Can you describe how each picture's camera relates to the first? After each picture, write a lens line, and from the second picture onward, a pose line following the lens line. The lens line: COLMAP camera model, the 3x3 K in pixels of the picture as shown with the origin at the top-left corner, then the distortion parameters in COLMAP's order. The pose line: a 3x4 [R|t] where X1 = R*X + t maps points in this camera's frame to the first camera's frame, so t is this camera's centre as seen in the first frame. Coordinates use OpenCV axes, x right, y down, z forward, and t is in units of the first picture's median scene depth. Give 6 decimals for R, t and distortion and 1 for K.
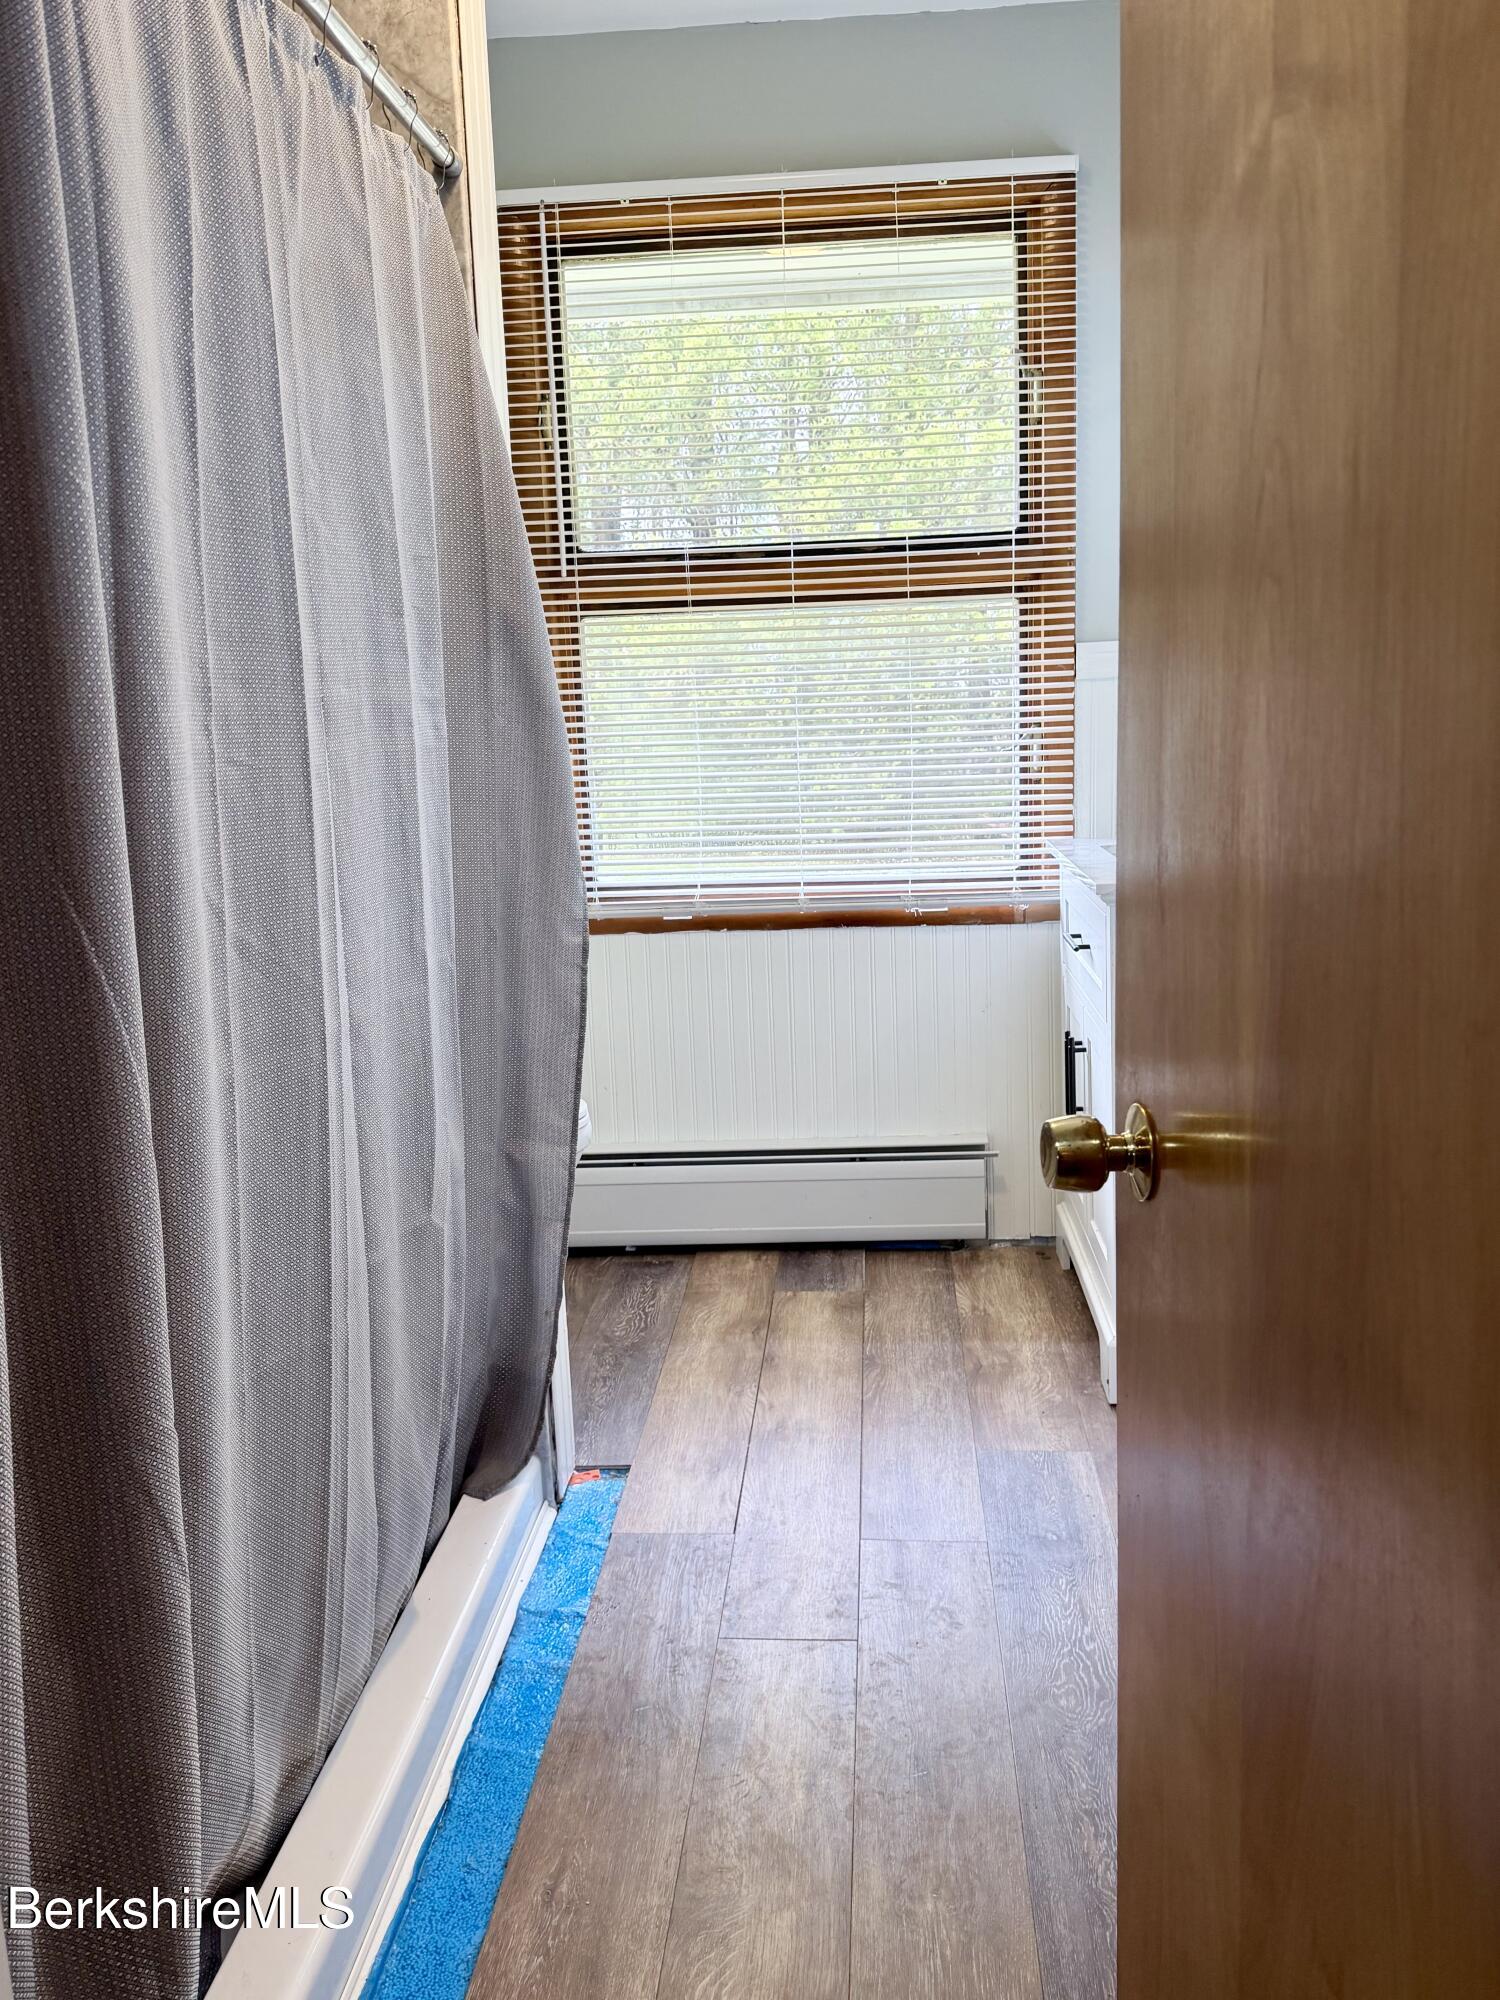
lens RADIAL K [[1616.4, 0, 750.0], [0, 1616.4, 1000.0], [0, 0, 1]] dist [0.029224, -0.041033]
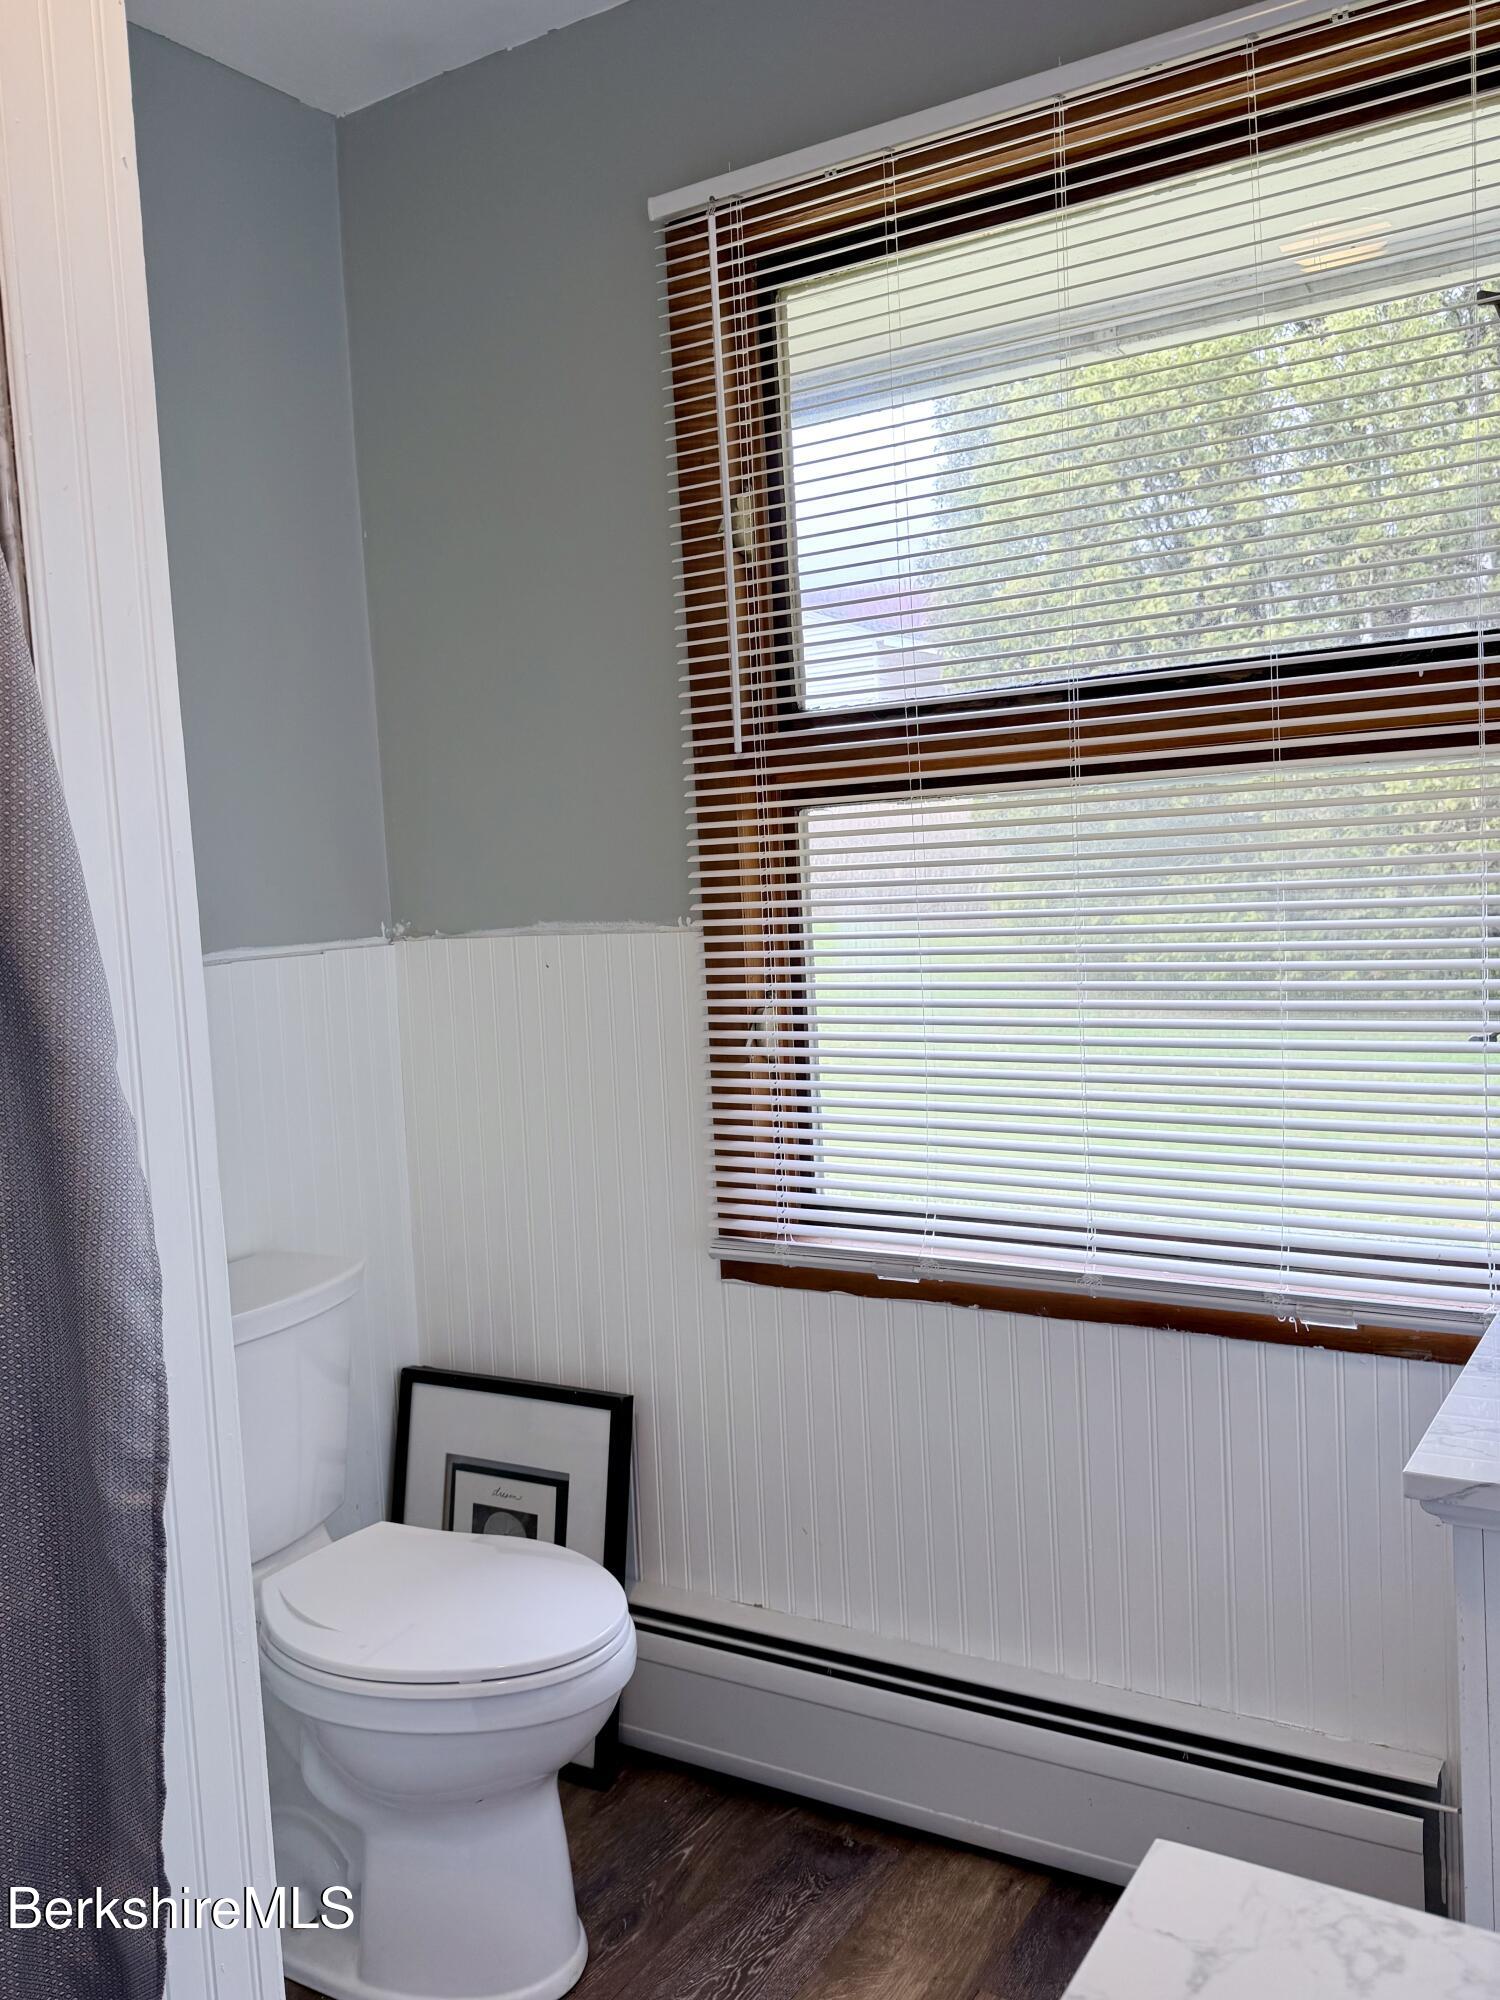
lens RADIAL K [[1616.4, 0, 750.0], [0, 1616.4, 1000.0], [0, 0, 1]] dist [0.029224, -0.041033]
pose [[0.881623, 0.027081, -0.471177, 0.200152], [-0.067827, 0.995259, -0.069708, -0.116196], [0.467056, 0.093415, 0.879280, 0.435354]]
